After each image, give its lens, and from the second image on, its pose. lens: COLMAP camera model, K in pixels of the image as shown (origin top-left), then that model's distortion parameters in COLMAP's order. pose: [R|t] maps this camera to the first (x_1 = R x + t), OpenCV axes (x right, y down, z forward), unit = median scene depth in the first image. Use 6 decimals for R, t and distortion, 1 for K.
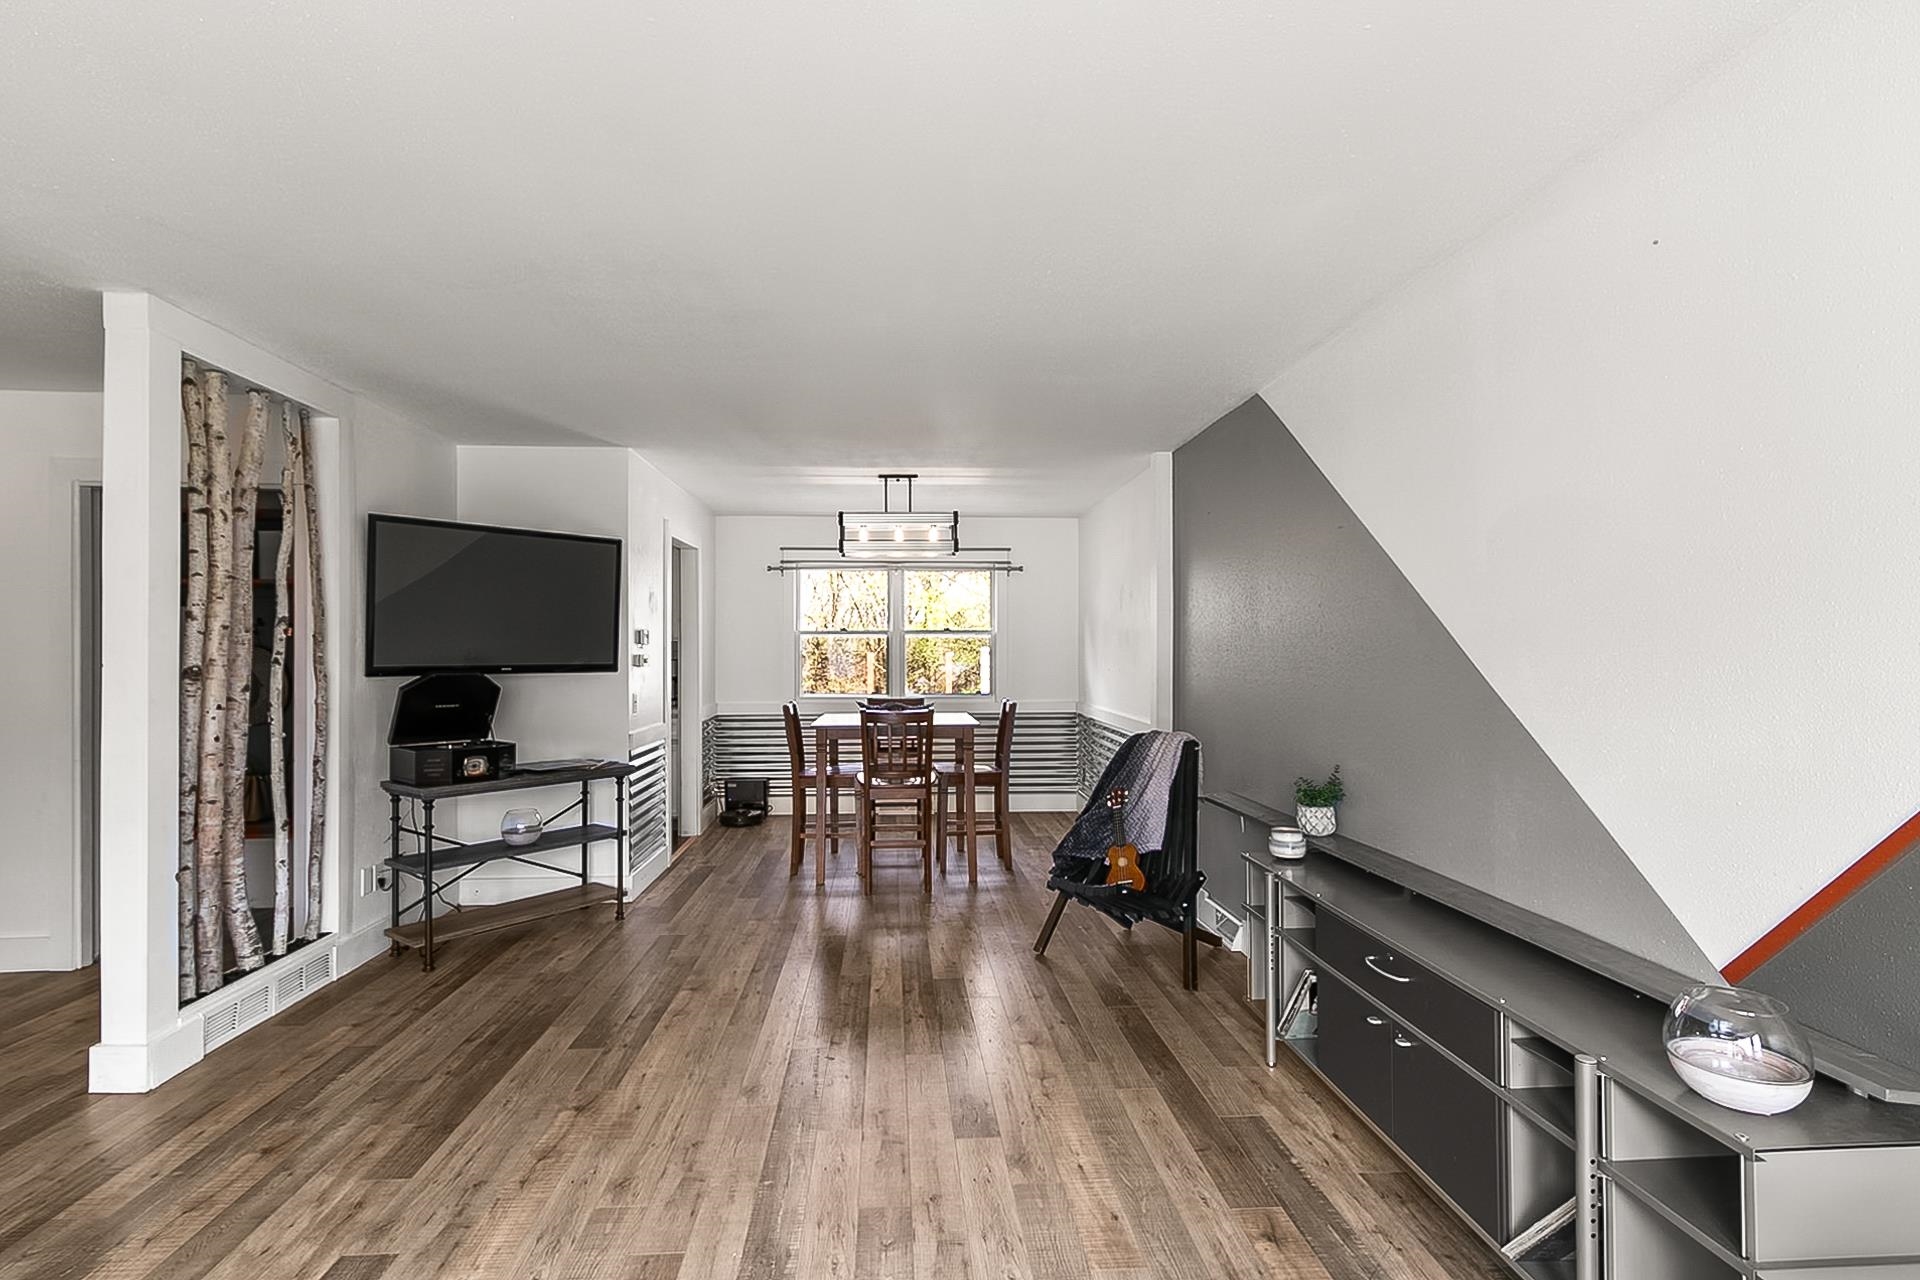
lens RADIAL K [[916.3, 0, 955.8], [0, 916.3, 642.9], [0, 0, 1]] dist [0.000816, -0.000213]
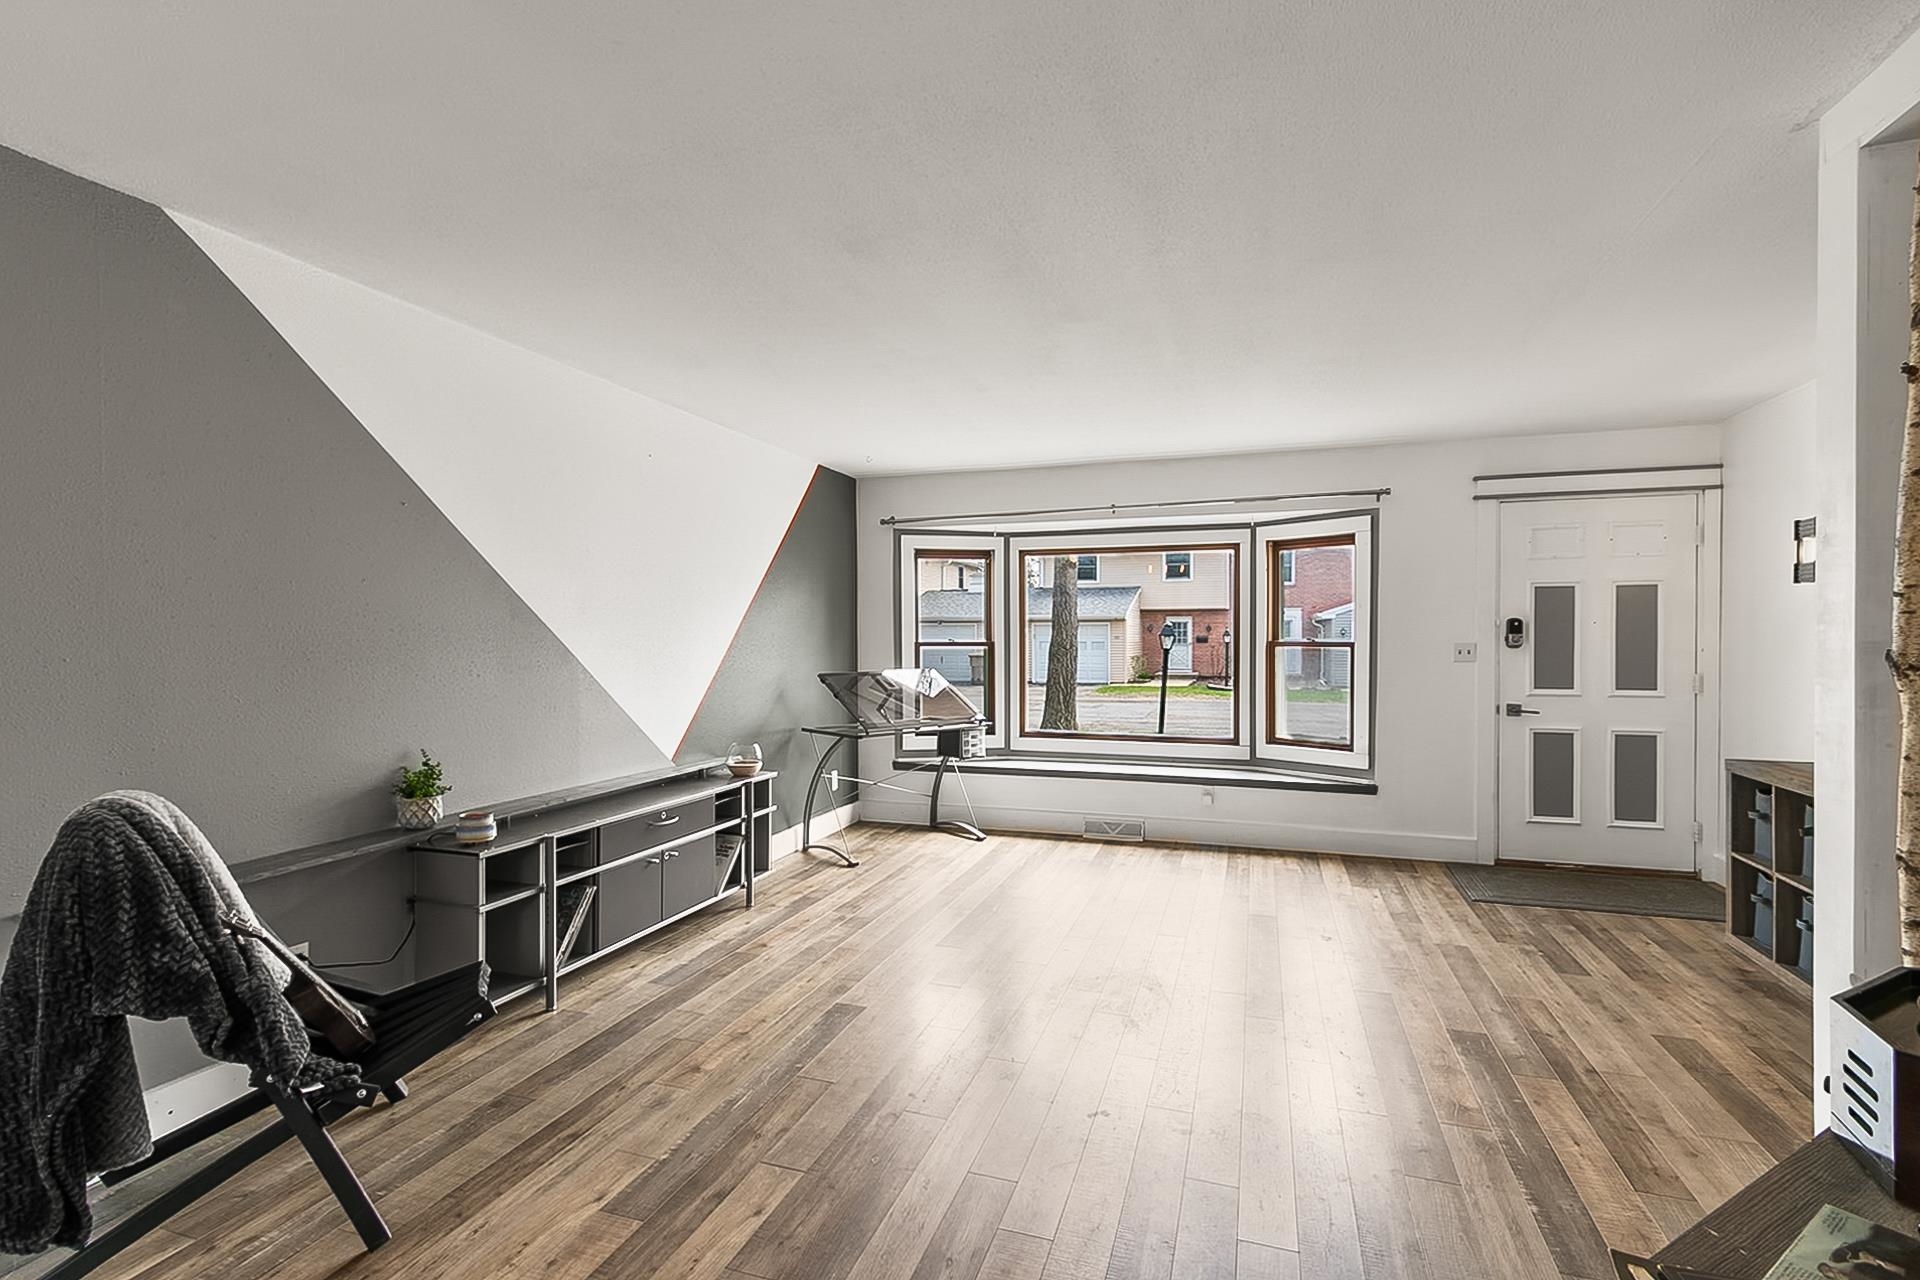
lens RADIAL K [[907.0, 0, 926.3], [0, 907.0, 638.0], [0, 0, 1]] dist [0.000750, 0.000179]
pose [[-0.911561, 0.002664, 0.411157, -0.393683], [-0.001914, 0.999941, -0.010722, 0.020268], [-0.411161, -0.010560, -0.911502, 1.389514]]
